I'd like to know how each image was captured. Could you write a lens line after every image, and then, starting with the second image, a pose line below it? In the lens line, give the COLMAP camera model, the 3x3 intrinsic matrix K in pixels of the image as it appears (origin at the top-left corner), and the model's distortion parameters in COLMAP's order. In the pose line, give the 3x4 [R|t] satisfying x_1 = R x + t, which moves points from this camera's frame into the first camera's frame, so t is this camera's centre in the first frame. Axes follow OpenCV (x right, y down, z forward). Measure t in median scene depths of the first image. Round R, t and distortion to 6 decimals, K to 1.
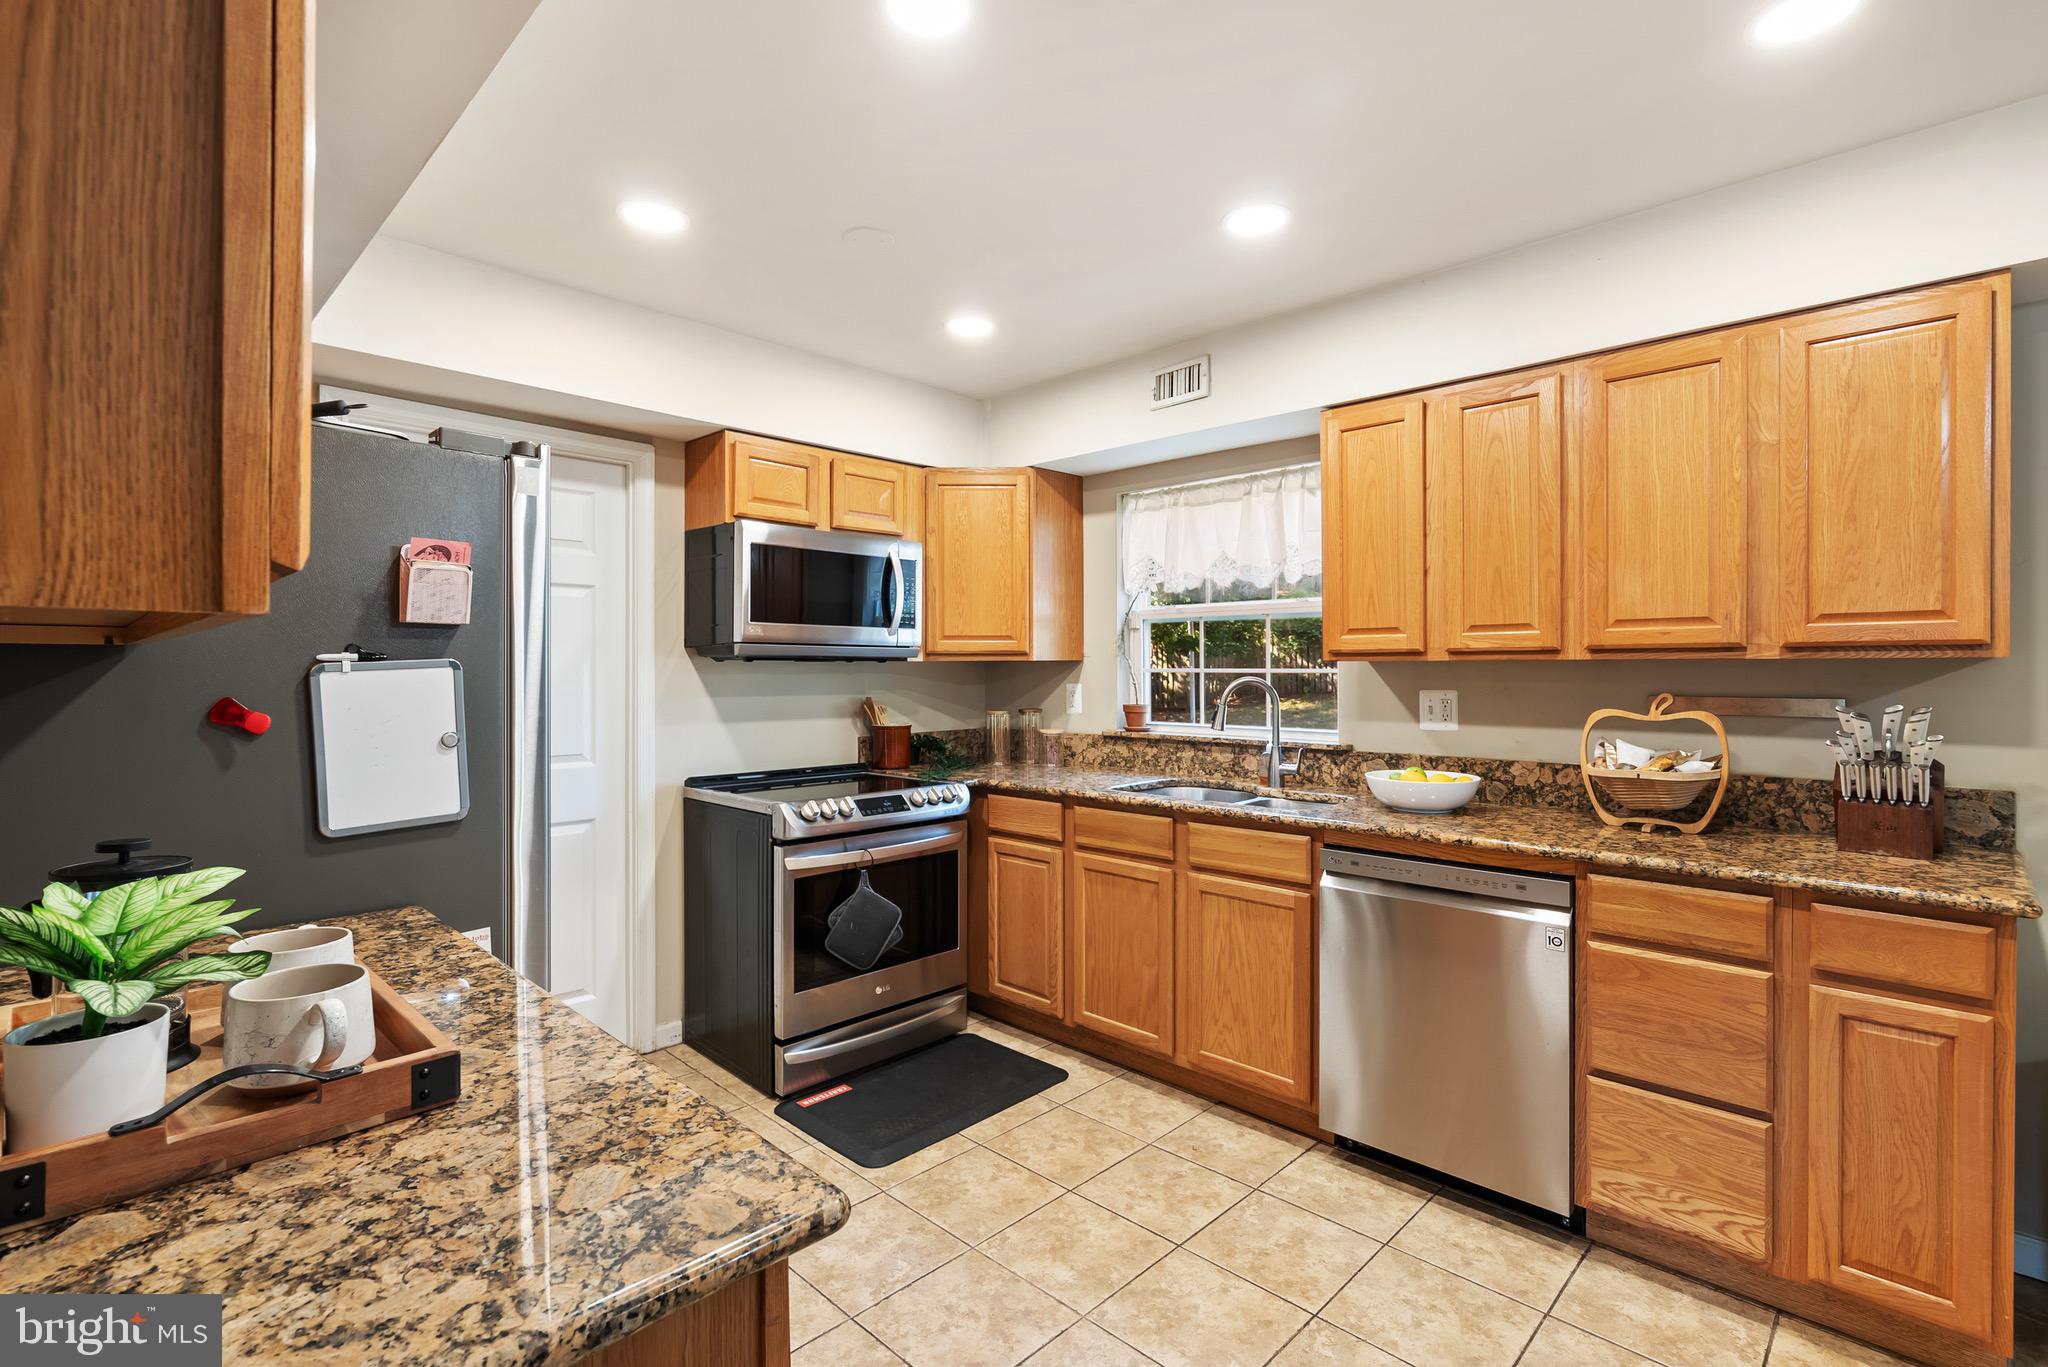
lens RADIAL K [[946.1, 0, 1021.6], [0, 946.1, 674.0], [0, 0, 1]] dist [-0.002868, -0.000325]
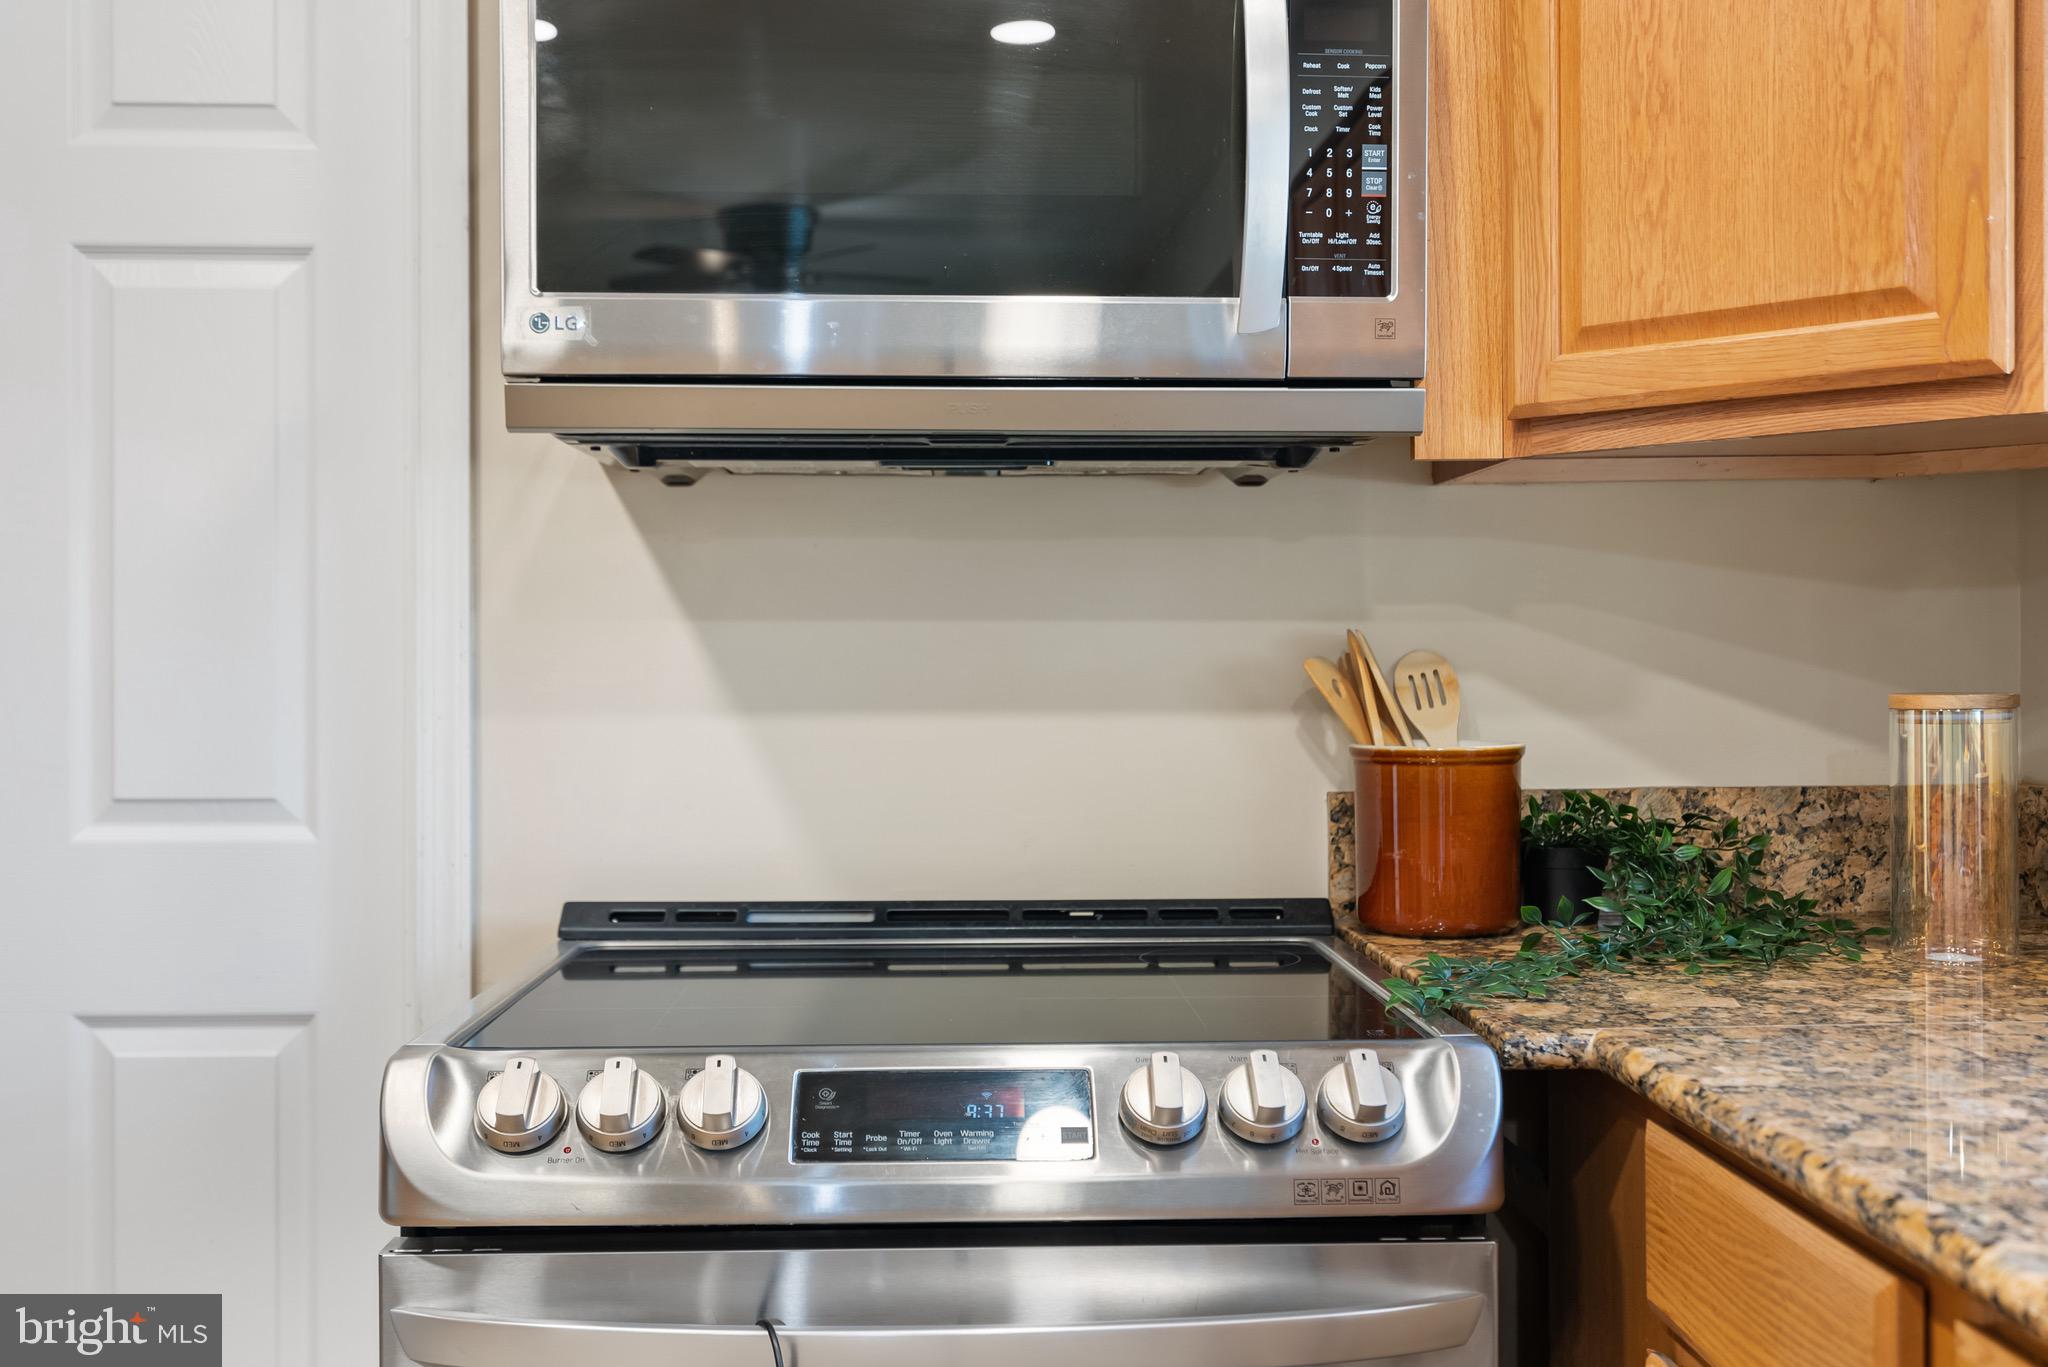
lens RADIAL K [[2034.1, 0, 1024.0], [0, 2034.1, 683.5], [0, 0, 1]] dist [0.012362, -0.006421]
pose [[0.725275, 0.005981, -0.688433, 0.154015], [-0.000769, 0.999969, 0.007877, 0.038308], [0.688459, -0.005184, 0.725257, 0.633572]]
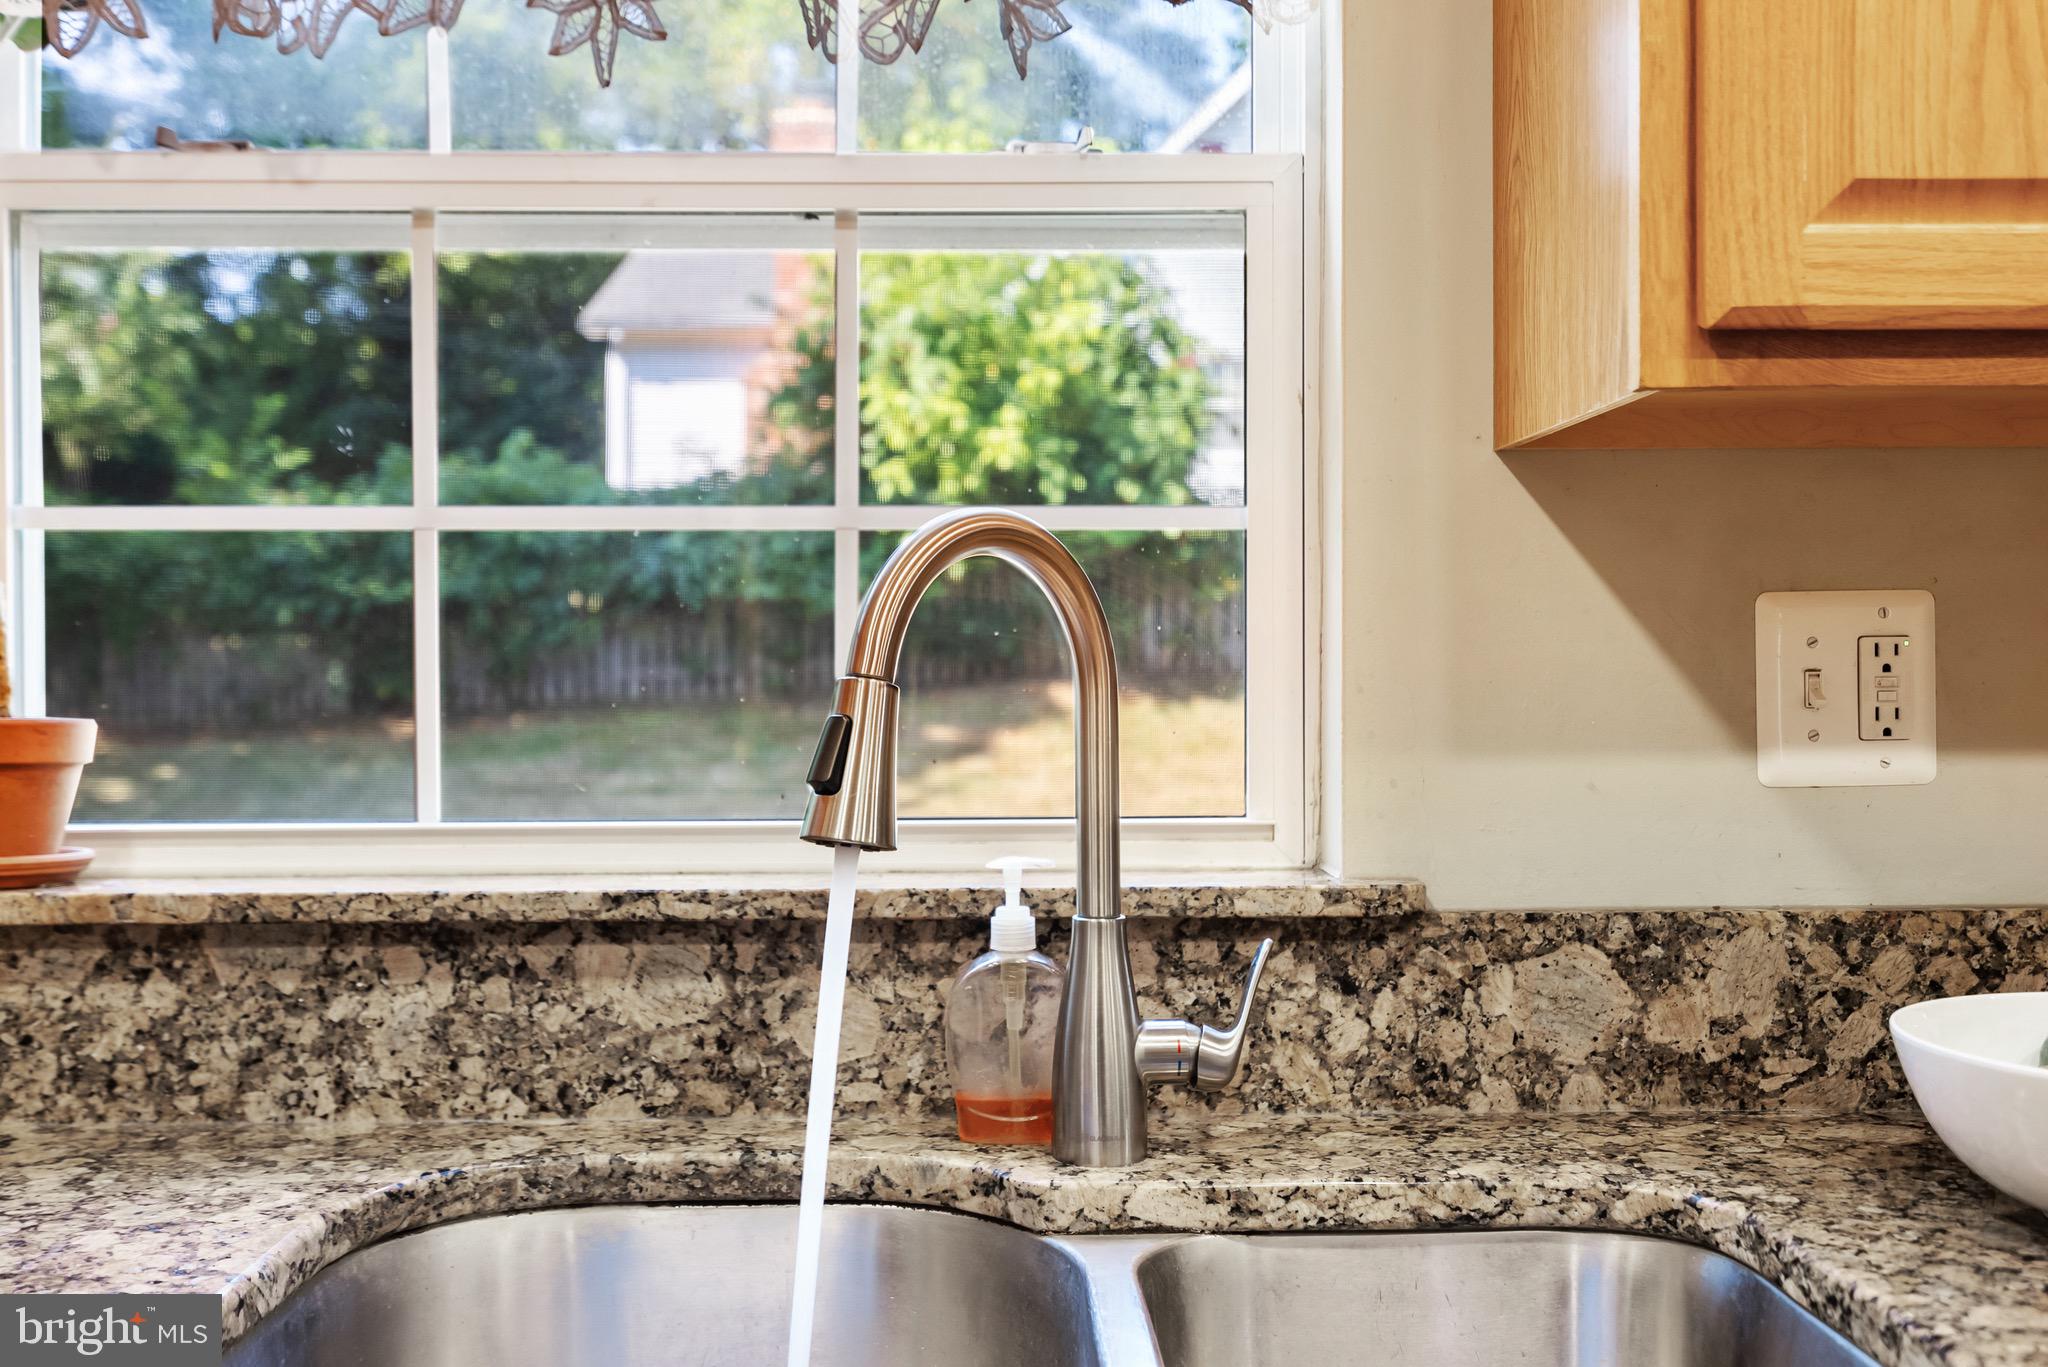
lens RADIAL K [[2034.1, 0, 1024.0], [0, 2034.1, 683.5], [0, 0, 1]] dist [0.012362, -0.006421]
pose [[0.698669, -0.002599, 0.715440, -0.004936], [0.007321, 0.999967, -0.003517, 0.032066], [-0.715408, 0.007695, 0.698665, 0.700610]]
